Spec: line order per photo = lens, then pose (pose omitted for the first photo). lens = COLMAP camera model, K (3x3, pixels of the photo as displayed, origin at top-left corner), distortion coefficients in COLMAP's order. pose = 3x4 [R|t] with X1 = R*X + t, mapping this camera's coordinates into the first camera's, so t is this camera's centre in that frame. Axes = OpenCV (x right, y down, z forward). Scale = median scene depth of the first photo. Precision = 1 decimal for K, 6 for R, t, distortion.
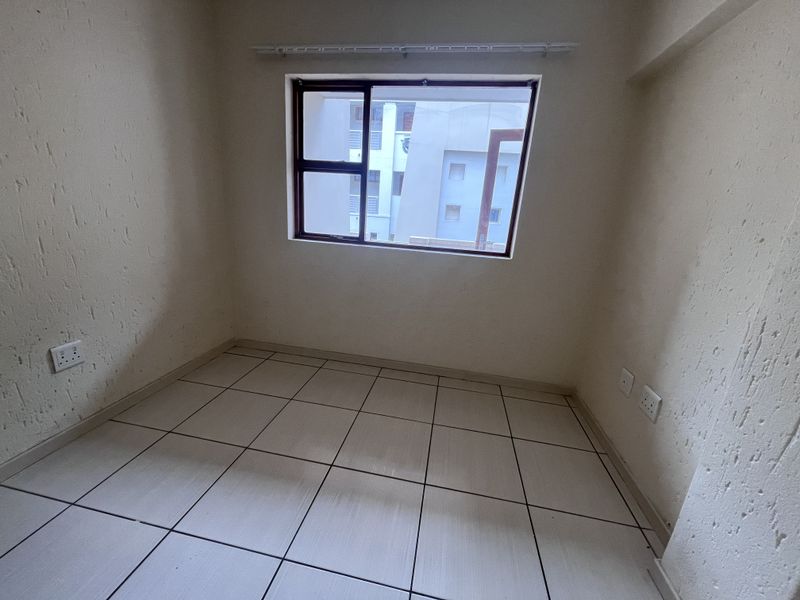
lens RADIAL K [[322.4, 0, 400.0], [0, 322.4, 300.0], [0, 0, 1]] dist [-0.002597, -0.000149]
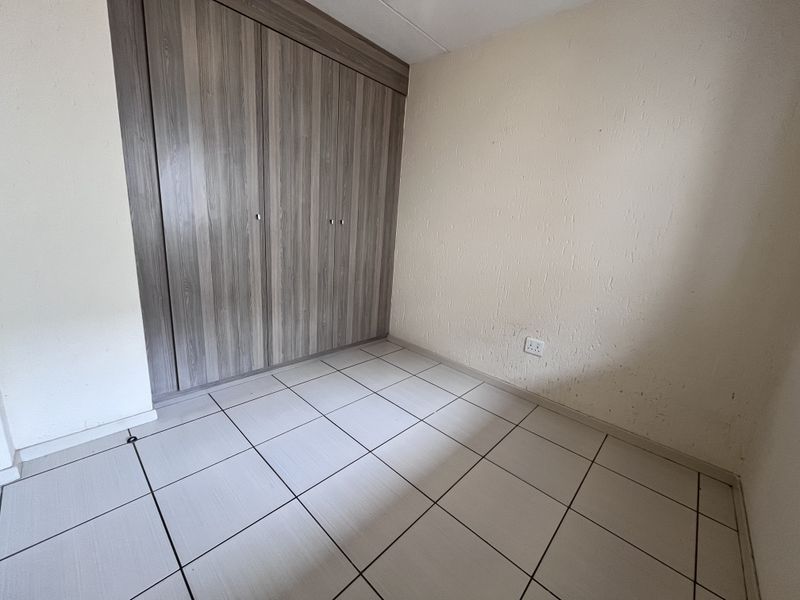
lens RADIAL K [[322.4, 0, 400.0], [0, 322.4, 300.0], [0, 0, 1]] dist [-0.002597, -0.000149]
pose [[-0.532272, 0.090778, -0.841692, 0.599312], [-0.330714, 0.892935, 0.305442, -0.286838], [0.779304, 0.440938, -0.445263, 1.074097]]
